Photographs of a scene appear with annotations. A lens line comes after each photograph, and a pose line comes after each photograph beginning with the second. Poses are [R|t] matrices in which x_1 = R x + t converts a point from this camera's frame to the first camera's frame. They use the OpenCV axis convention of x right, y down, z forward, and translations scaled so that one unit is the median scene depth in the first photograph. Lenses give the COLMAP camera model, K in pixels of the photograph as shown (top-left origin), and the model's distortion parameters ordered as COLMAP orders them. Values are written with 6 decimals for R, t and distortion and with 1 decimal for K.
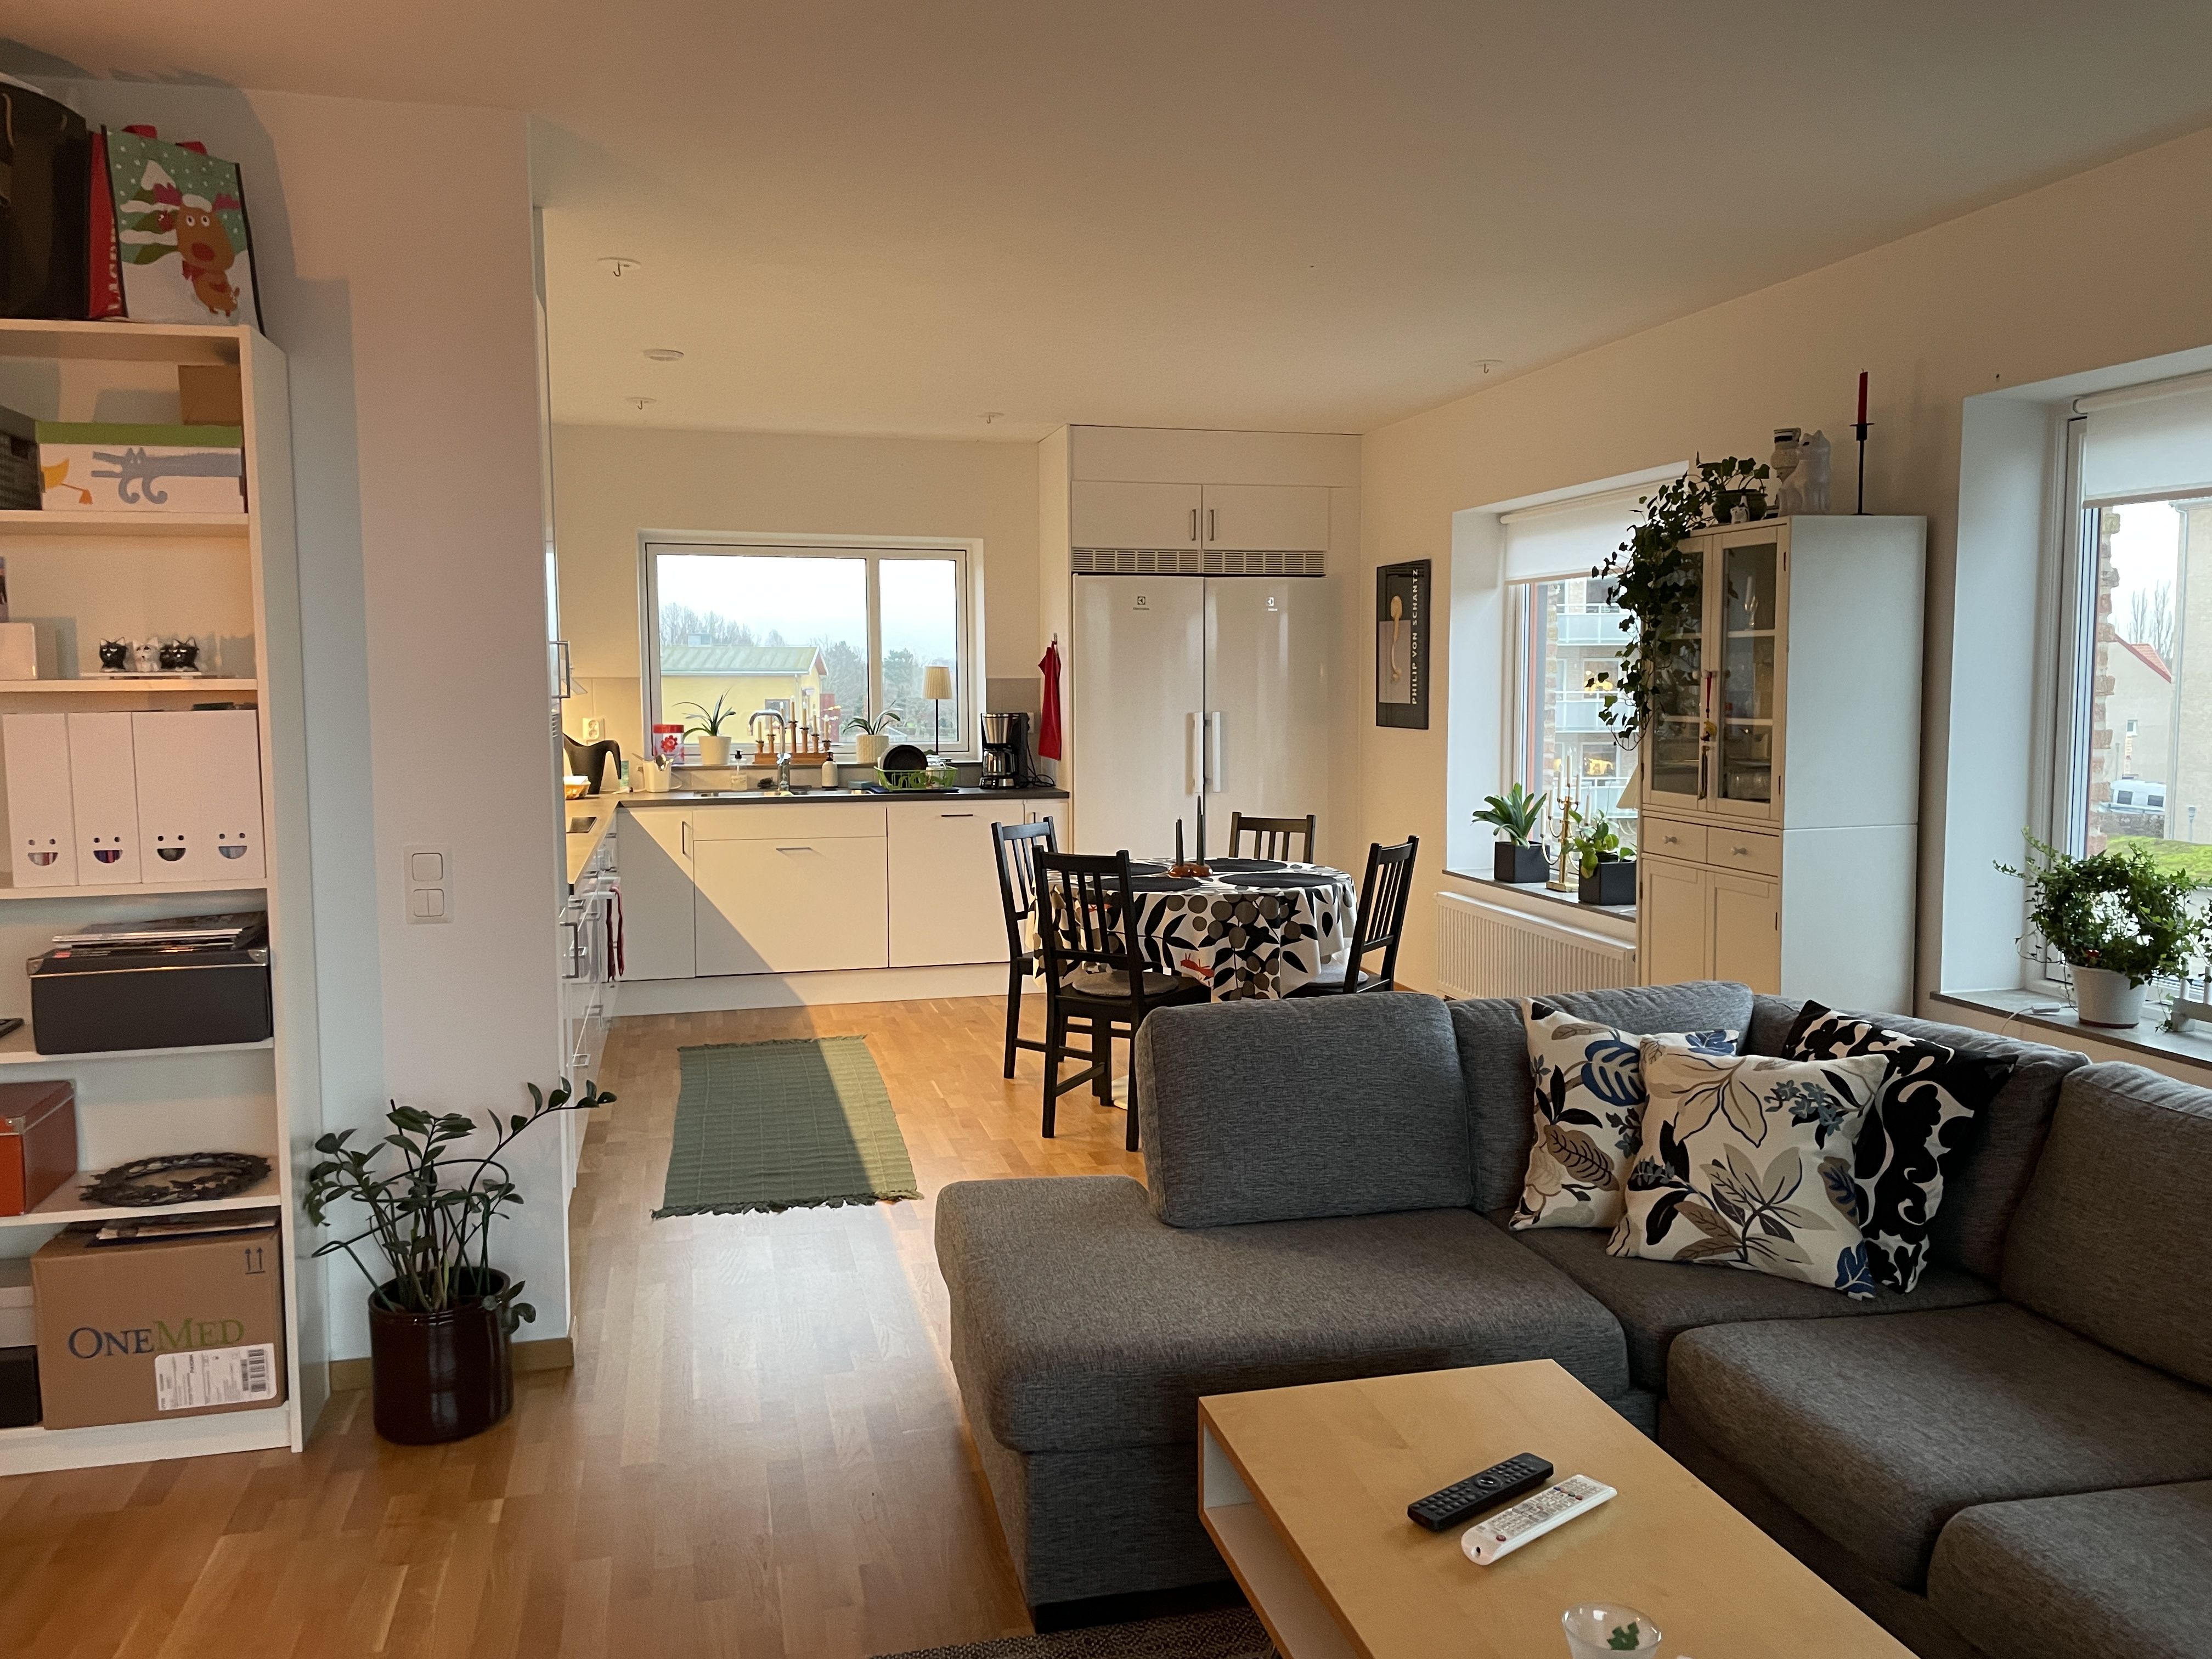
lens RADIAL K [[1651.9, 0, 1106.2], [0, 1651.9, 782.9], [0, 0, 1]] dist [0.072324, -0.113297]
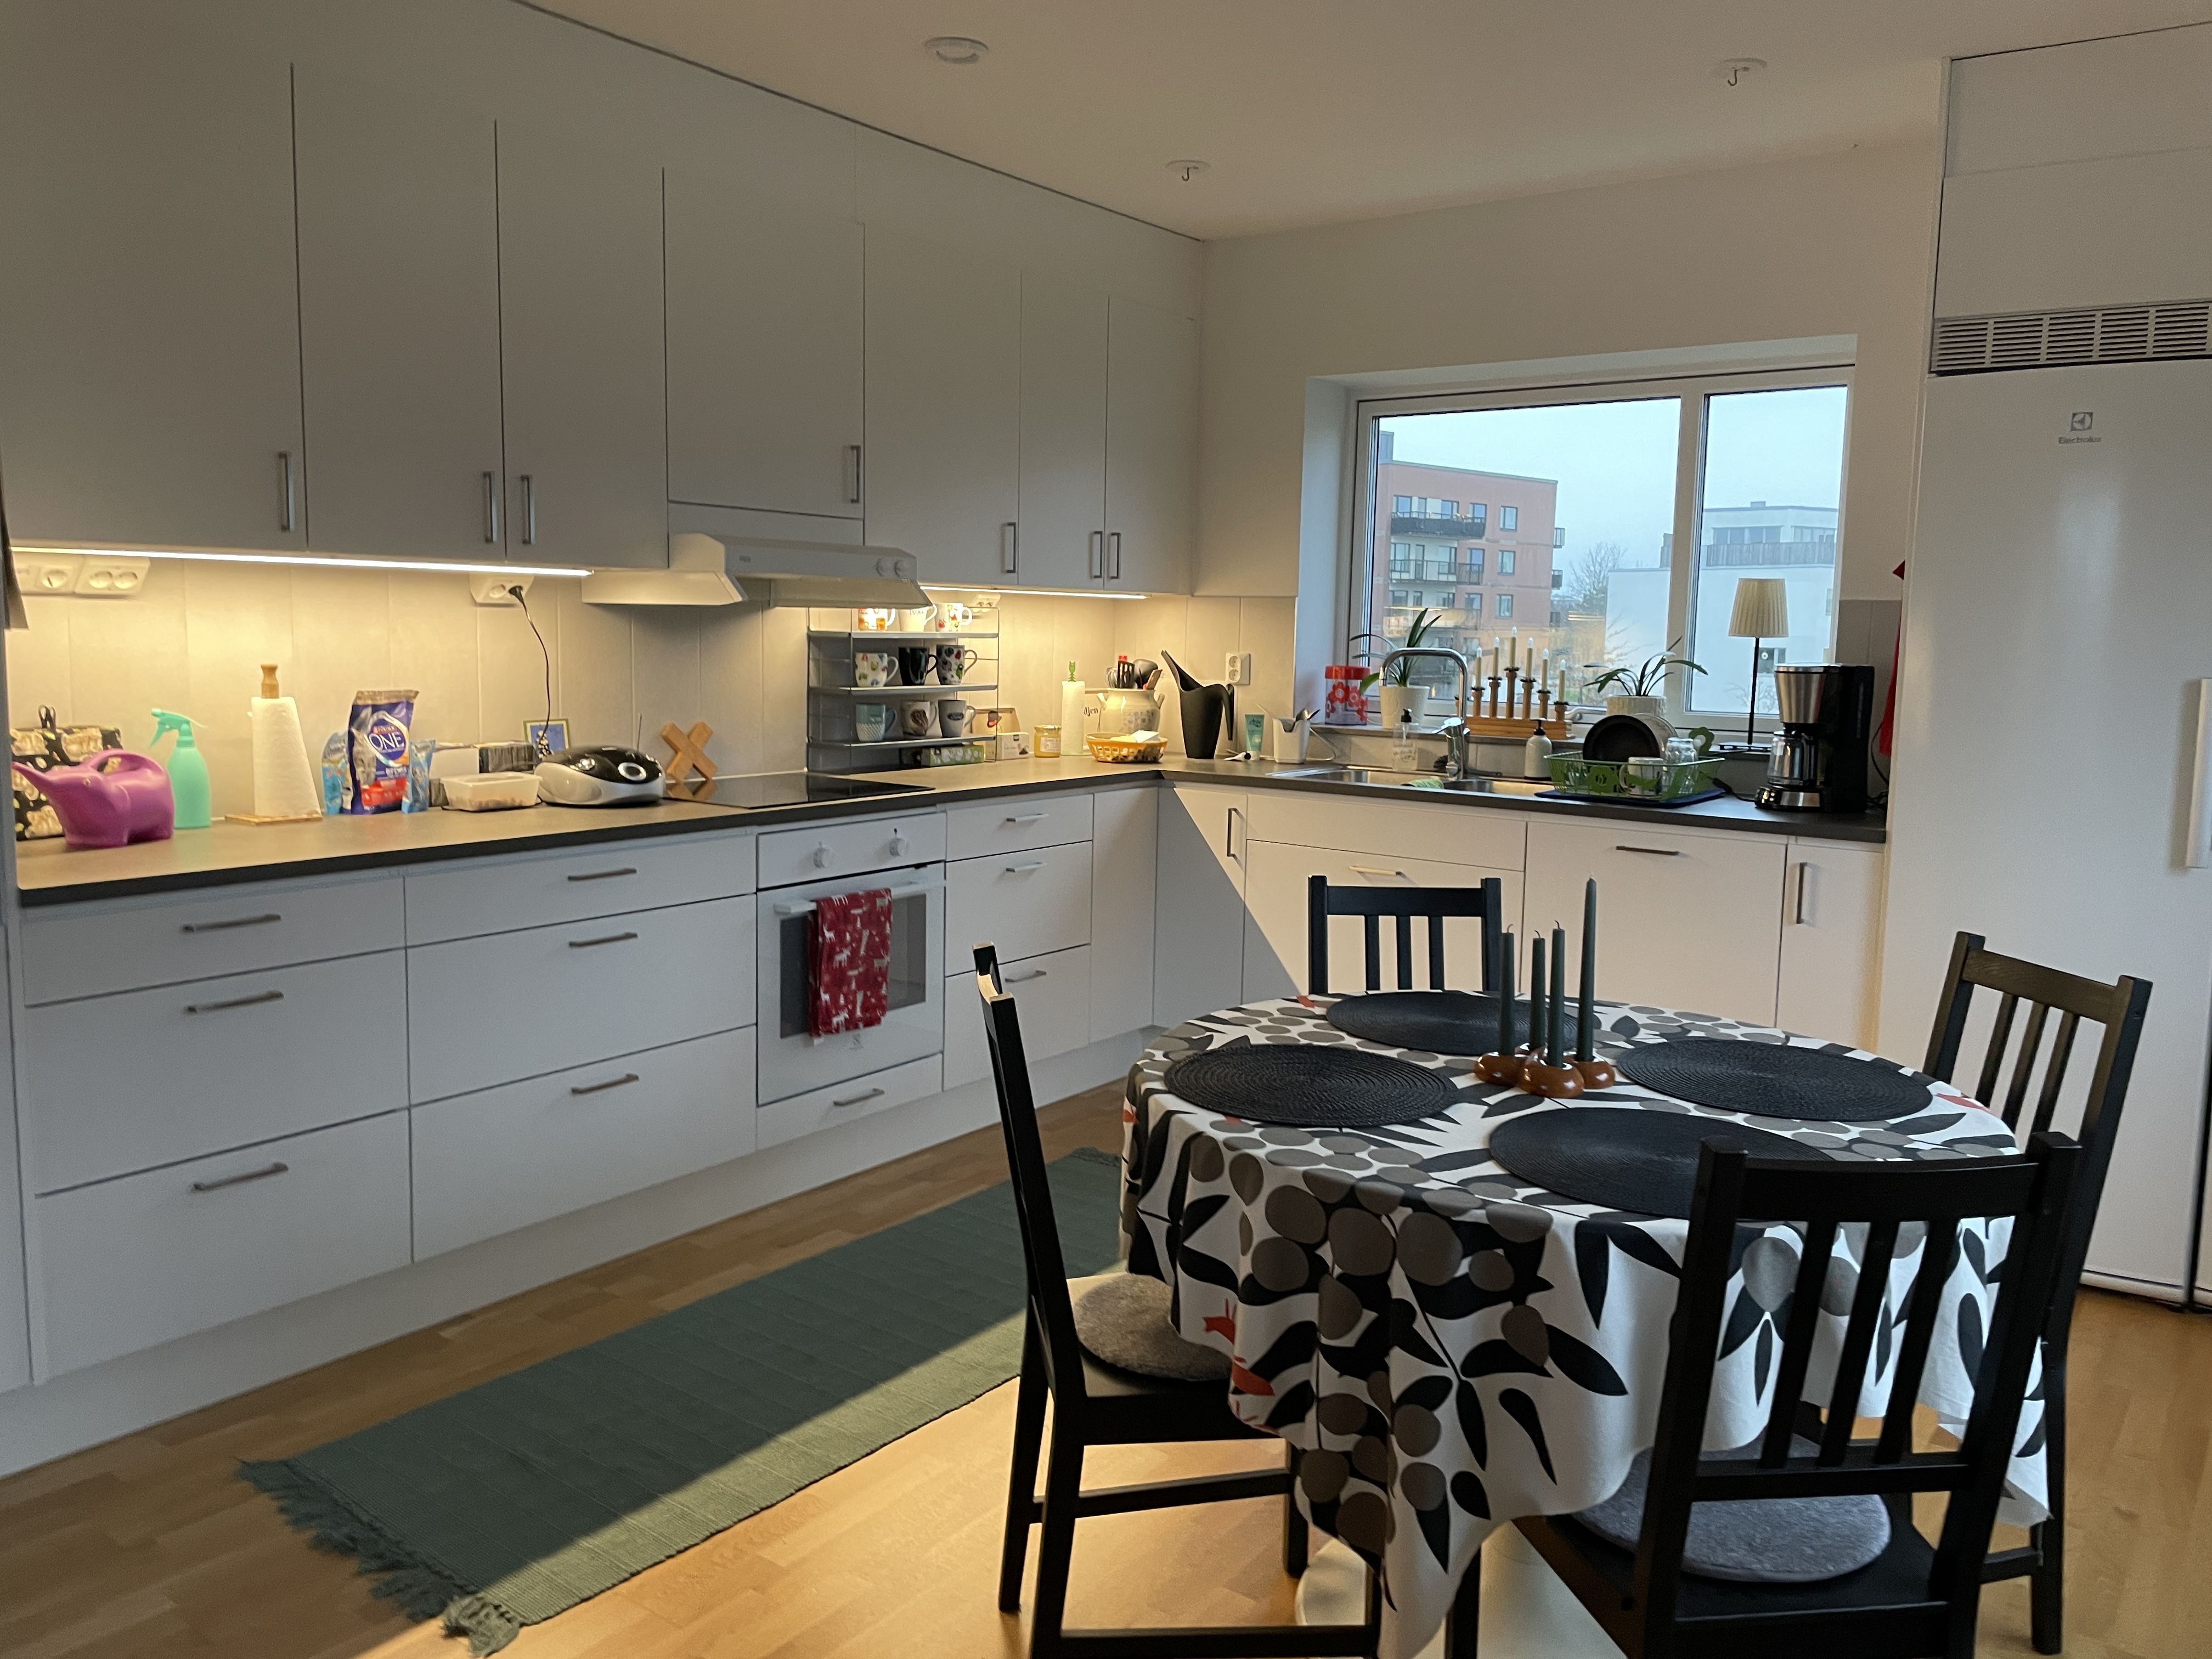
lens RADIAL K [[1651.9, 0, 1106.2], [0, 1651.9, 782.9], [0, 0, 1]] dist [0.072324, -0.113297]
pose [[0.634344, 0.089996, -0.767795, 0.298618], [-0.070234, 0.995802, 0.058696, -0.030411], [0.769854, 0.016692, 0.638002, 0.731149]]
